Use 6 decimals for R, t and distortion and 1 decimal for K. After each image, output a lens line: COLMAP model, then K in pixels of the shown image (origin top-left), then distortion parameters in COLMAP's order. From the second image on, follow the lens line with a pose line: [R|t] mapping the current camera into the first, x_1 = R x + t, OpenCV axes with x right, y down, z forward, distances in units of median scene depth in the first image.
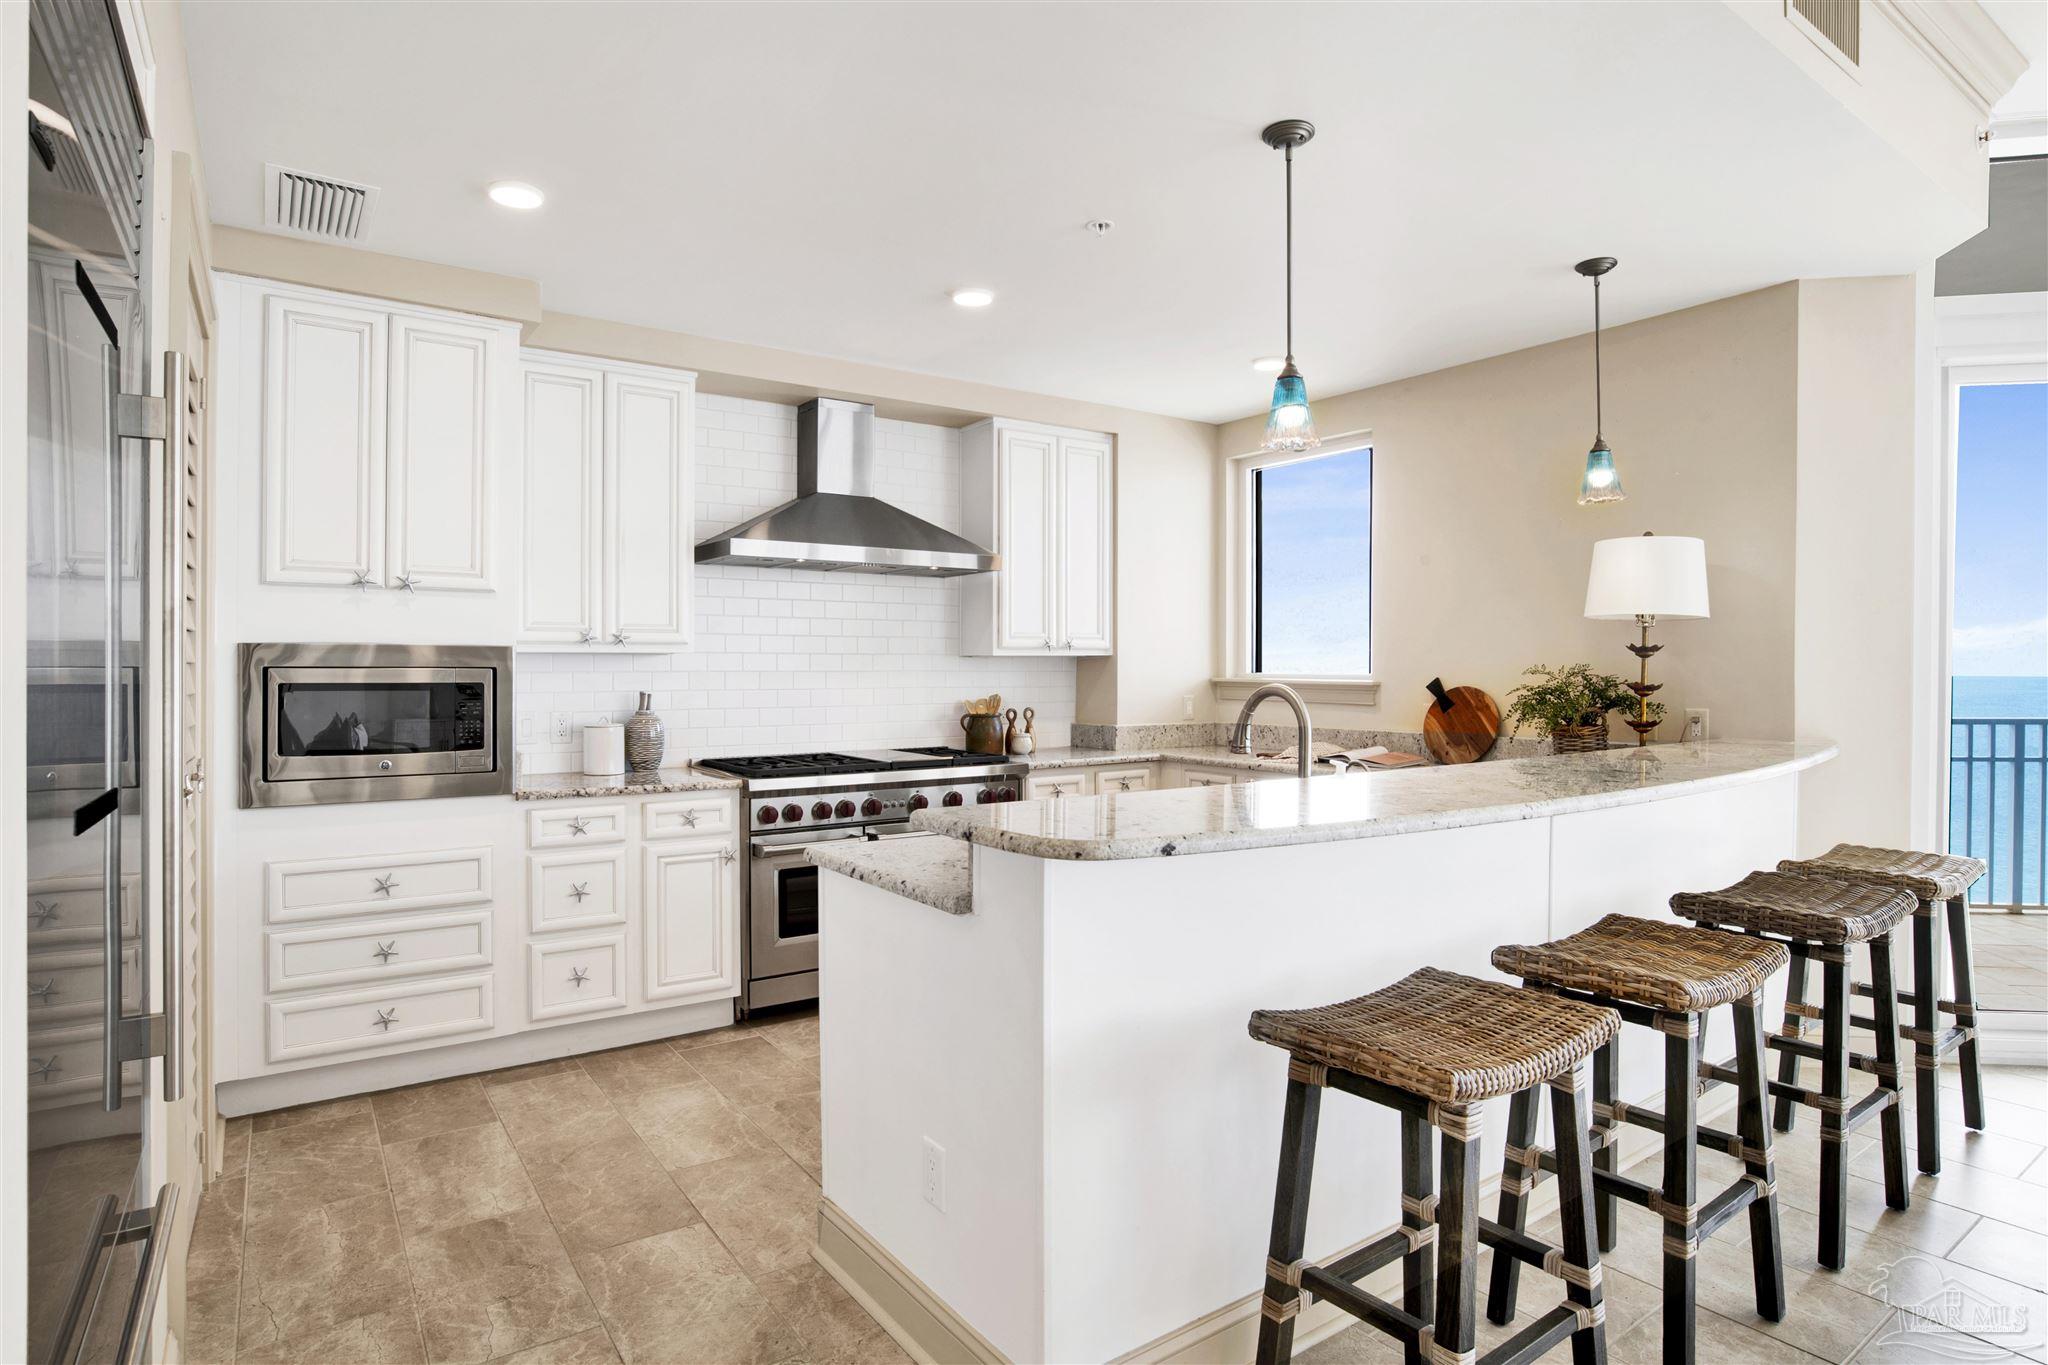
lens RADIAL K [[1079.8, 0, 1037.6], [0, 1079.8, 658.8], [0, 0, 1]] dist [-0.059428, 0.015054]
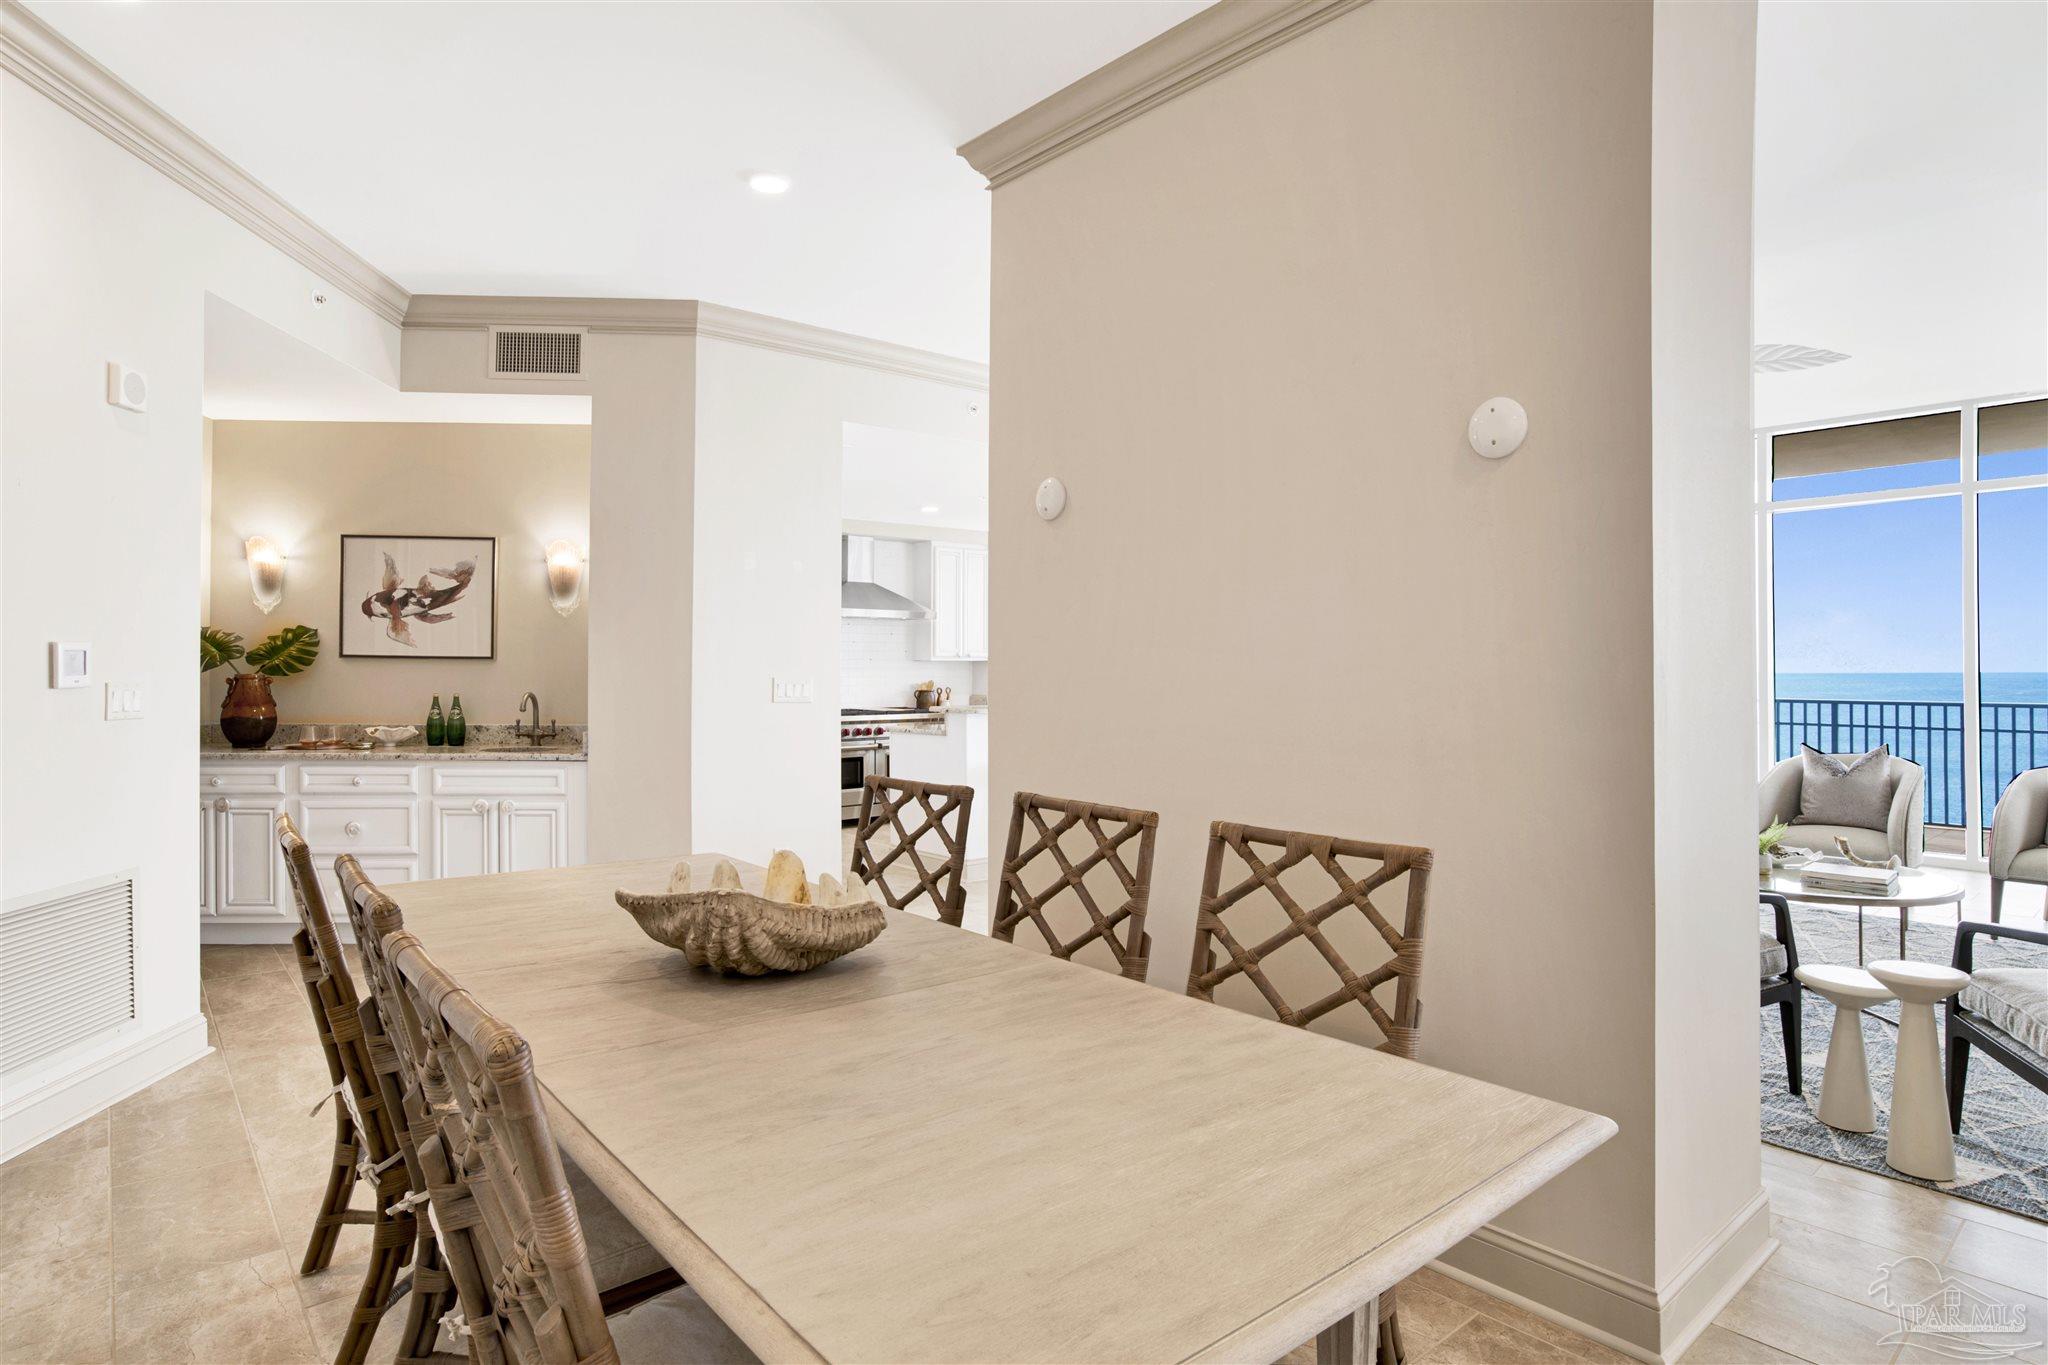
lens RADIAL K [[1079.8, 0, 1026.3], [0, 1079.8, 674.0], [0, 0, 1]] dist [-0.059428, 0.015054]
pose [[0.995576, 0.005392, 0.093802, -0.063626], [-0.006813, 0.999867, 0.014835, -0.010546], [-0.093710, -0.015409, 0.995480, -1.195277]]
